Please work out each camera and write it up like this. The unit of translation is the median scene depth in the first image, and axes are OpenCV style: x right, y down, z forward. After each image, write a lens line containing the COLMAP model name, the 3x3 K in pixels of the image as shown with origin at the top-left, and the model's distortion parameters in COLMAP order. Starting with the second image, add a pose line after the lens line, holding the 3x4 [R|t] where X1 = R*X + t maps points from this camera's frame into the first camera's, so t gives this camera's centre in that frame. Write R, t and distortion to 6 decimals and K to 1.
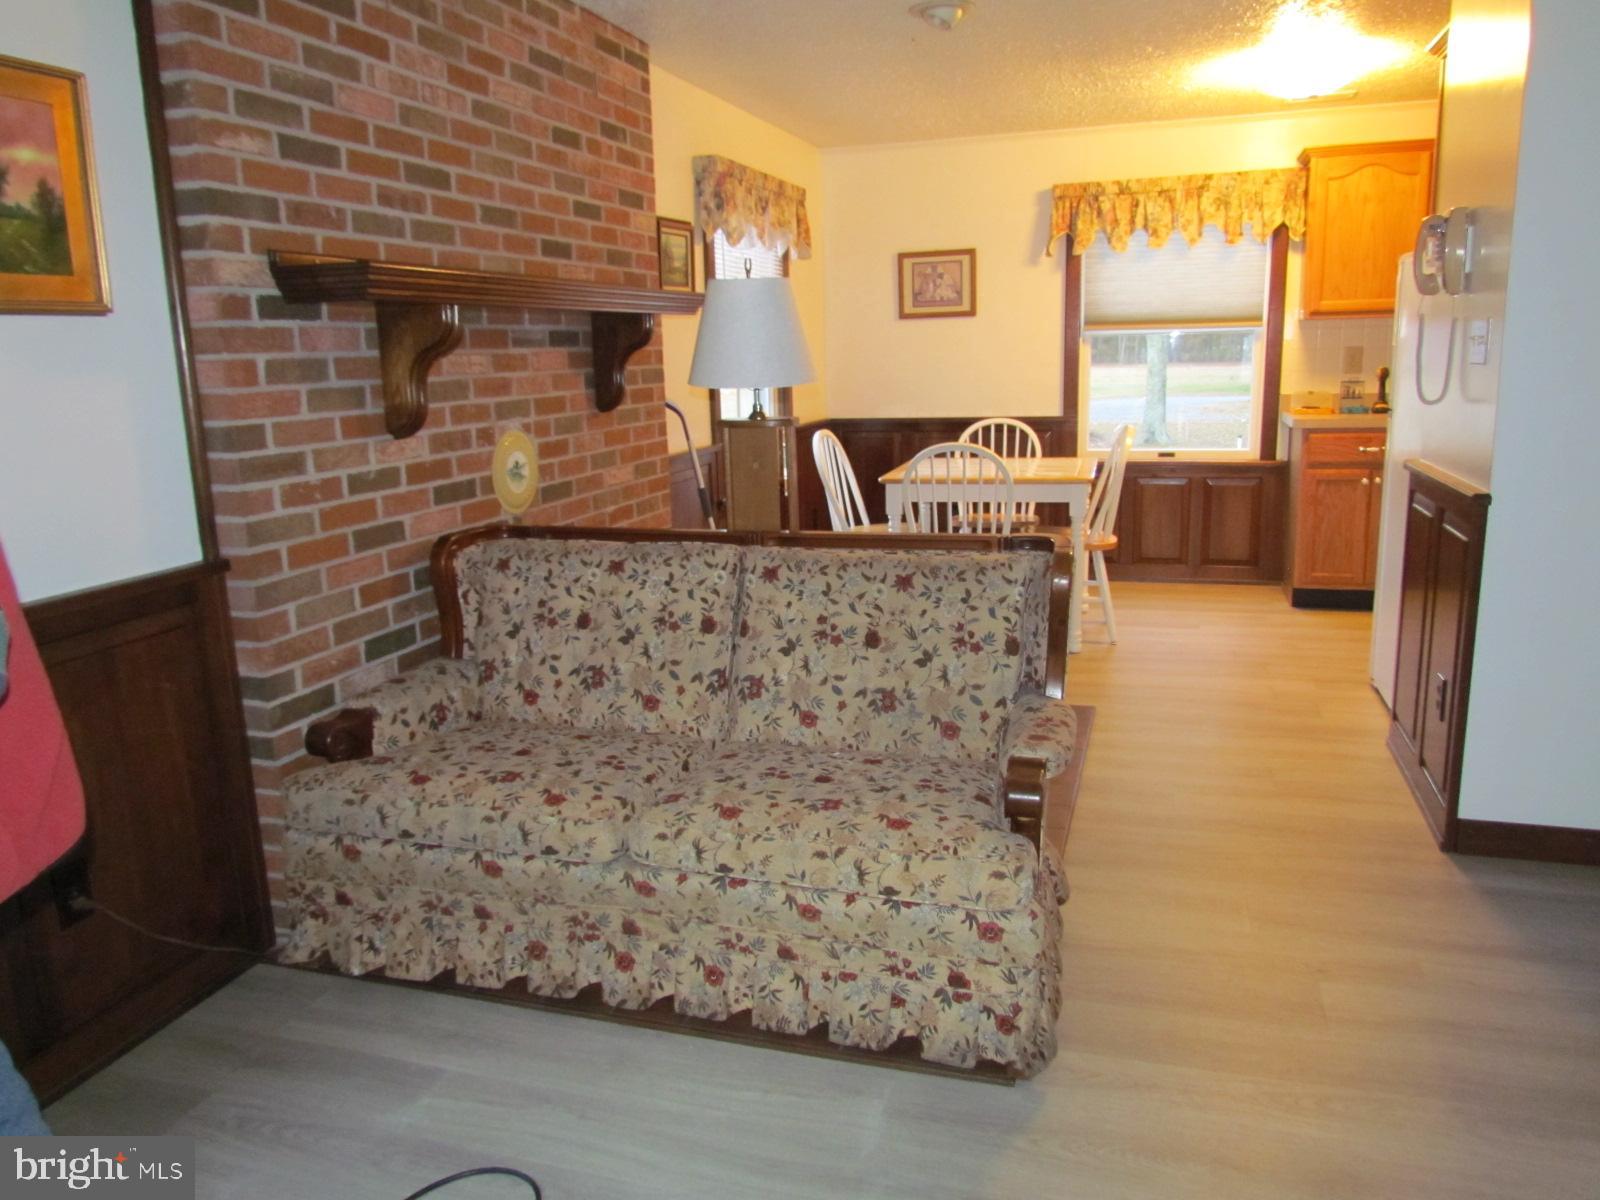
lens RADIAL K [[1145.8, 0, 804.0], [0, 1145.8, 596.8], [0, 0, 1]] dist [-0.019509, -0.001757]
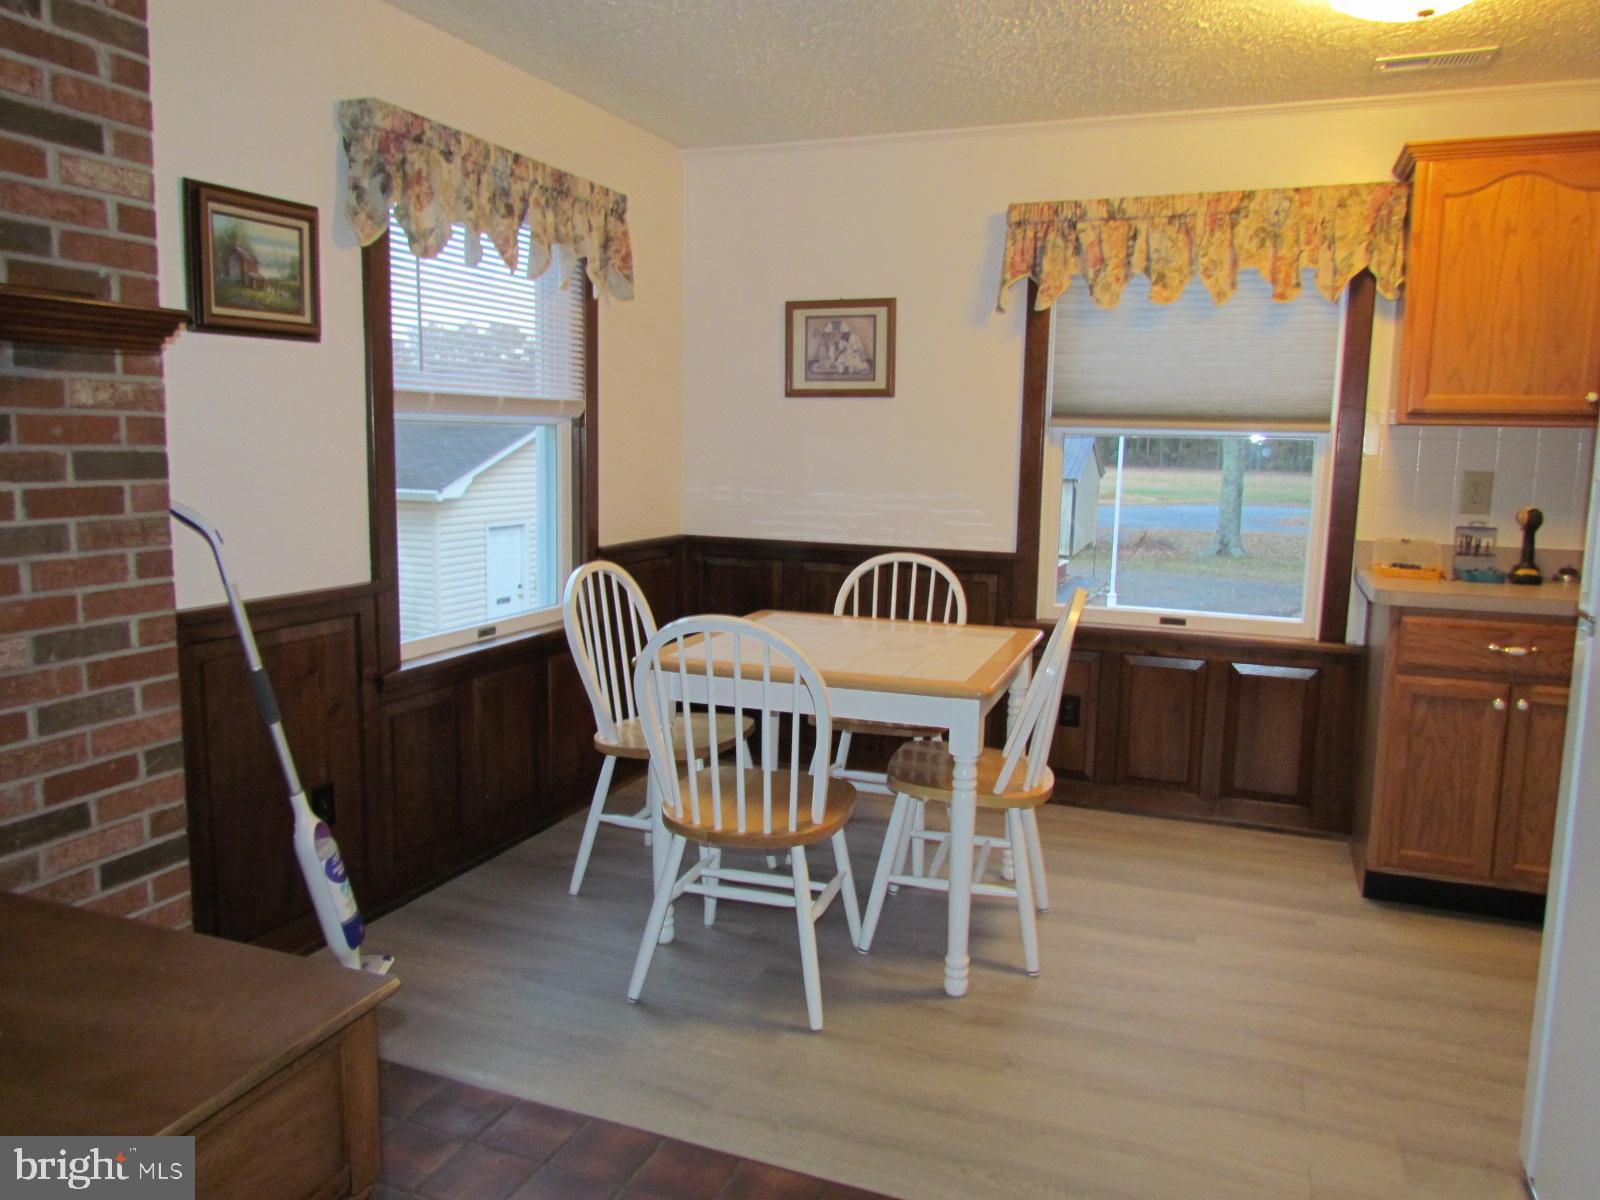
lens RADIAL K [[1145.8, 0, 796.9], [0, 1145.8, 595.3], [0, 0, 1]] dist [-0.019509, -0.001757]
pose [[0.995958, 0.058274, -0.068350, 0.157781], [-0.063226, 0.995349, -0.072677, -0.083079], [0.063797, 0.076705, 0.995011, 0.362427]]
